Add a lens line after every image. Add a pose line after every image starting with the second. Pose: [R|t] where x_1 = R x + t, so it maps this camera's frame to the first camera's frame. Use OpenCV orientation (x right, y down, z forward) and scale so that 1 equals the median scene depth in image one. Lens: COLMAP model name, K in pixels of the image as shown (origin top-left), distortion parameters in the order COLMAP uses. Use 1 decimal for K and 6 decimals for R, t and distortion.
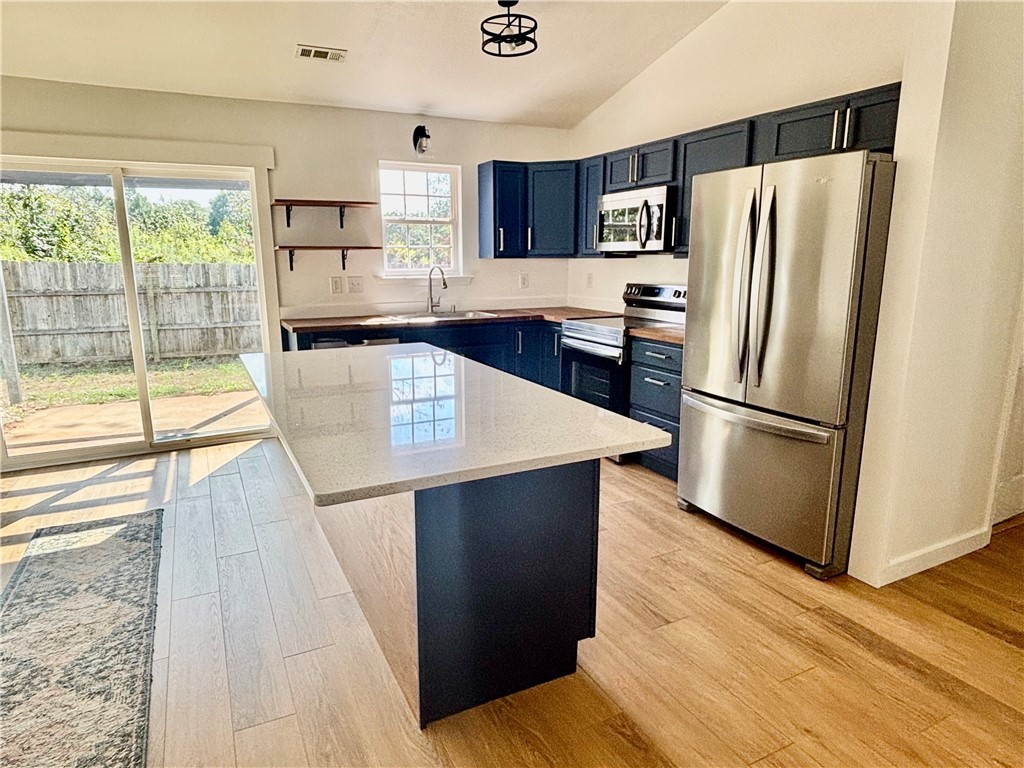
lens RADIAL K [[623.1, 0, 504.3], [0, 623.1, 379.8], [0, 0, 1]] dist [0.009463, -0.007385]
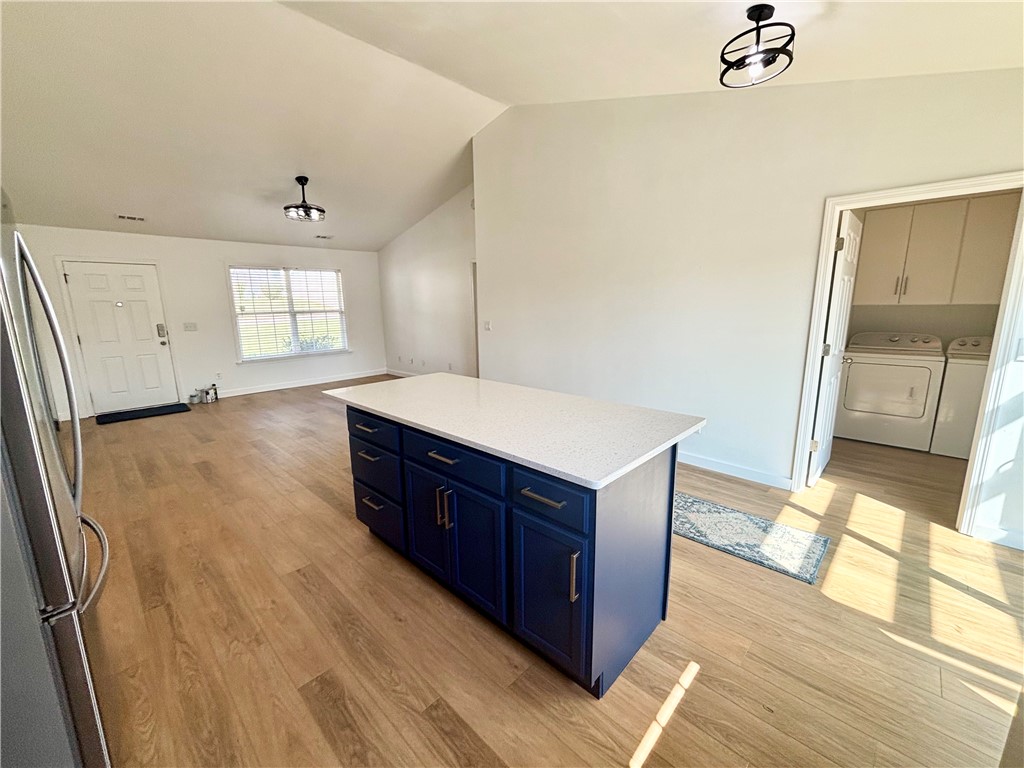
lens RADIAL K [[415.9, 0, 508.2], [0, 415.9, 381.2], [0, 0, 1]] dist [0.000076, -0.000083]
pose [[-0.941852, 0.077107, -0.327061, 0.047440], [-0.050543, 0.929736, 0.364741, -0.226834], [0.332205, 0.360063, -0.871777, 1.046466]]
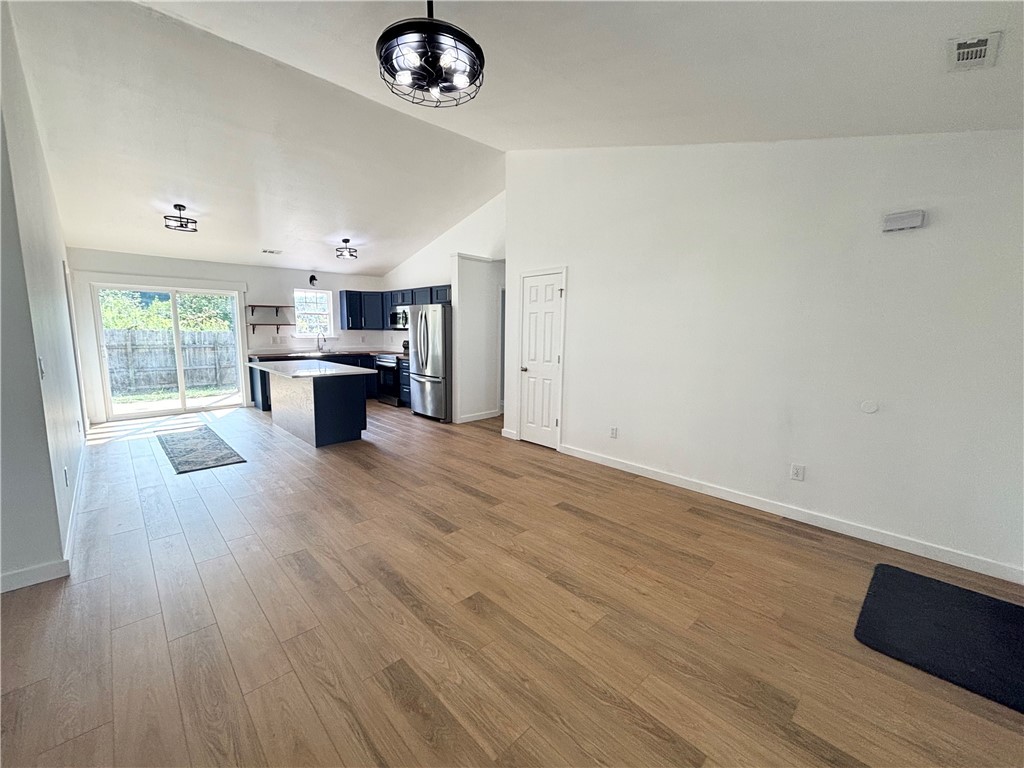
lens RADIAL K [[415.9, 0, 512.0], [0, 415.9, 384.8], [0, 0, 1]] dist [0.000076, -0.000083]
pose [[0.952583, -0.027198, 0.303060, 0.112257], [0.045661, 0.997496, -0.054004, 0.156173], [-0.300833, 0.065281, 0.951440, -0.835339]]
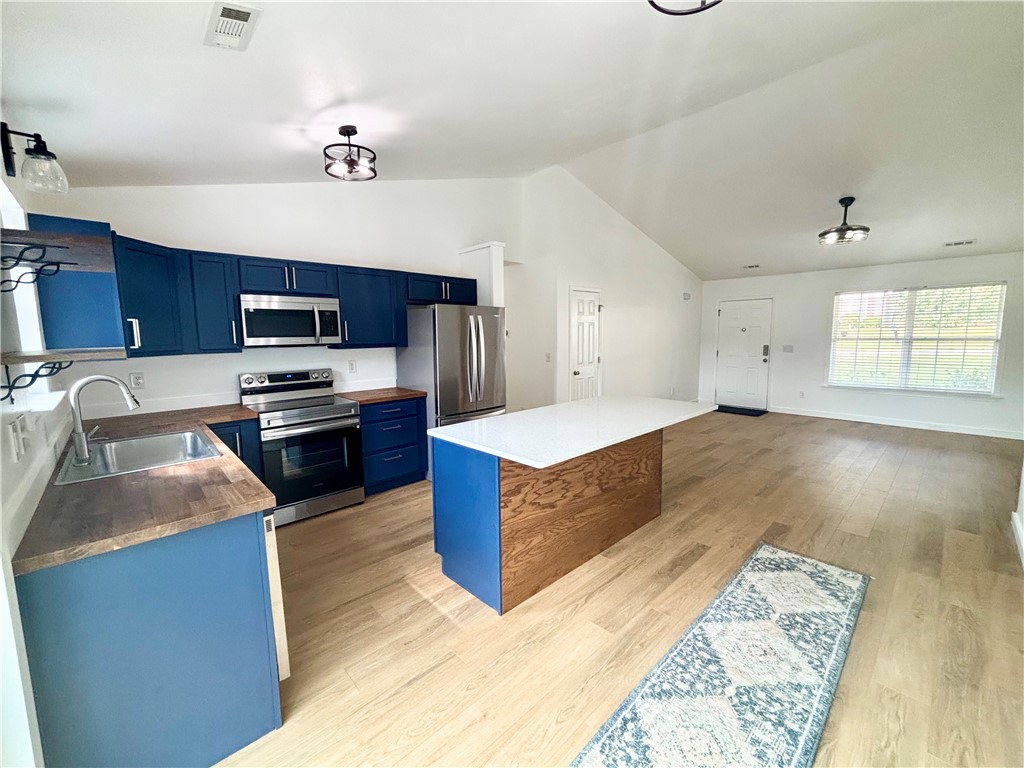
lens RADIAL K [[415.9, 0, 514.4], [0, 415.9, 376.9], [0, 0, 1]] dist [0.000076, -0.000083]
pose [[-0.291433, -0.094996, 0.951863, -0.712927], [0.198827, 0.967310, 0.157412, -0.193577], [-0.935700, 0.235131, -0.263018, 0.850570]]
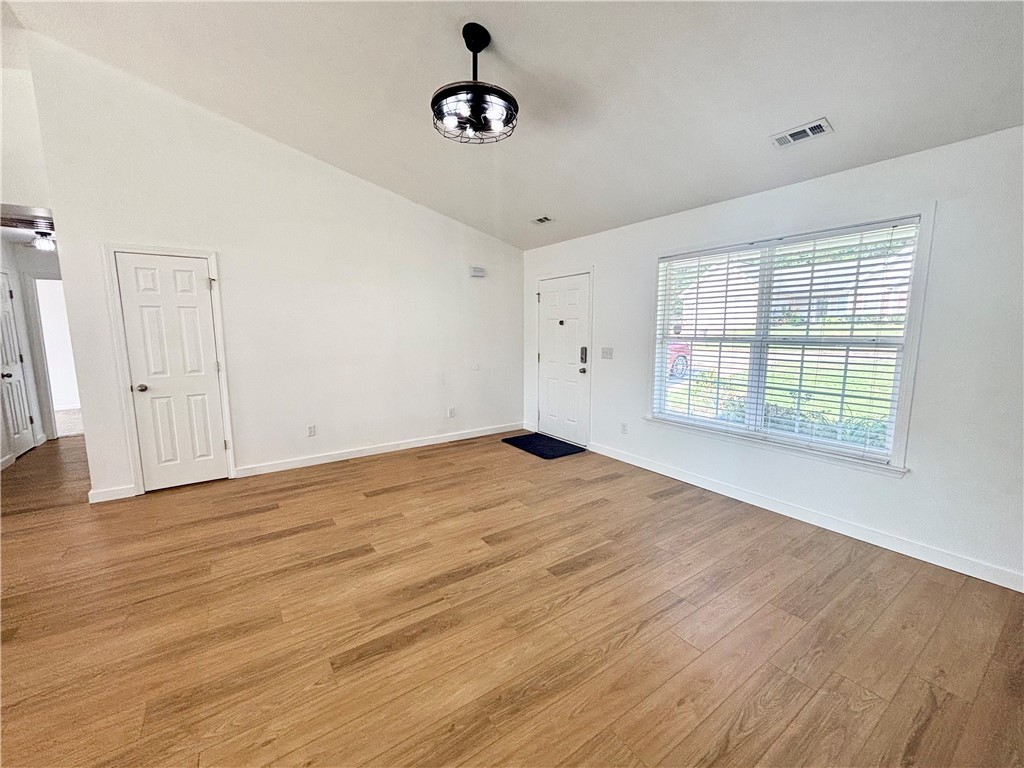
lens RADIAL K [[415.9, 0, 507.5], [0, 415.9, 389.5], [0, 0, 1]] dist [0.000076, -0.000083]
pose [[-0.144409, -0.144080, 0.978972, -0.405911], [0.196902, 0.965374, 0.171124, 0.050571], [-0.969730, 0.217473, -0.111039, -0.316990]]
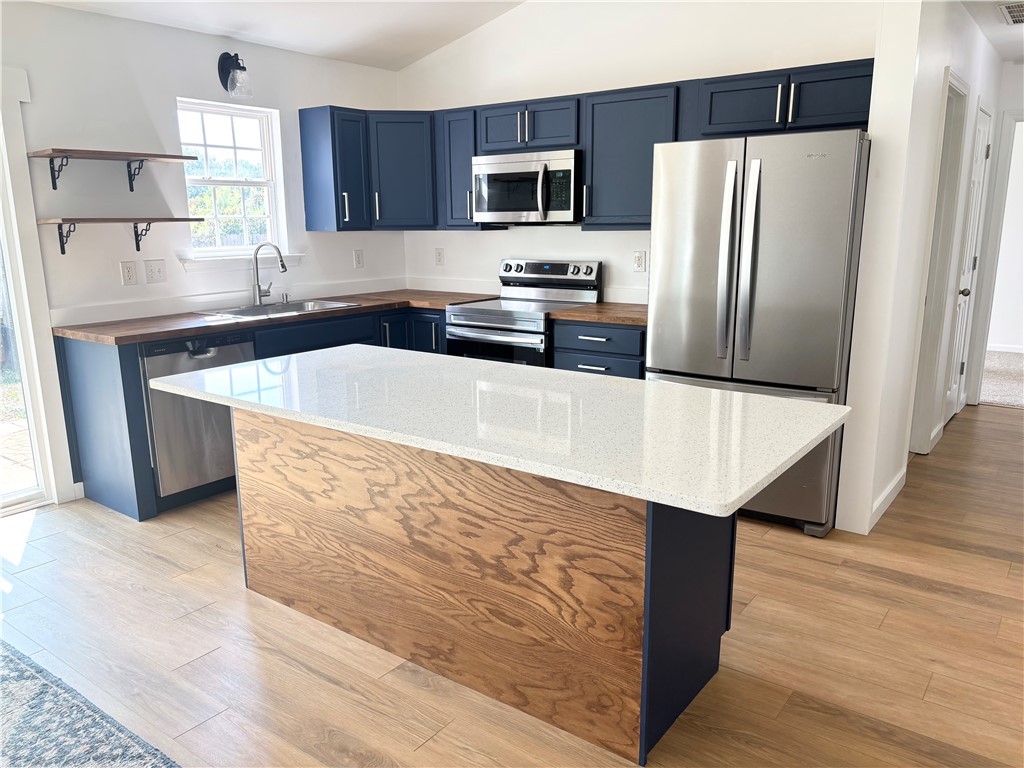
lens RADIAL K [[779.6, 0, 502.9], [0, 779.6, 388.6], [0, 0, 1]] dist [0.040424, -0.017717]
pose [[0.896341, -0.102915, 0.431255, -0.325780], [0.095483, 0.994670, 0.038912, -0.019834], [-0.432961, 0.006299, 0.901390, 0.026527]]
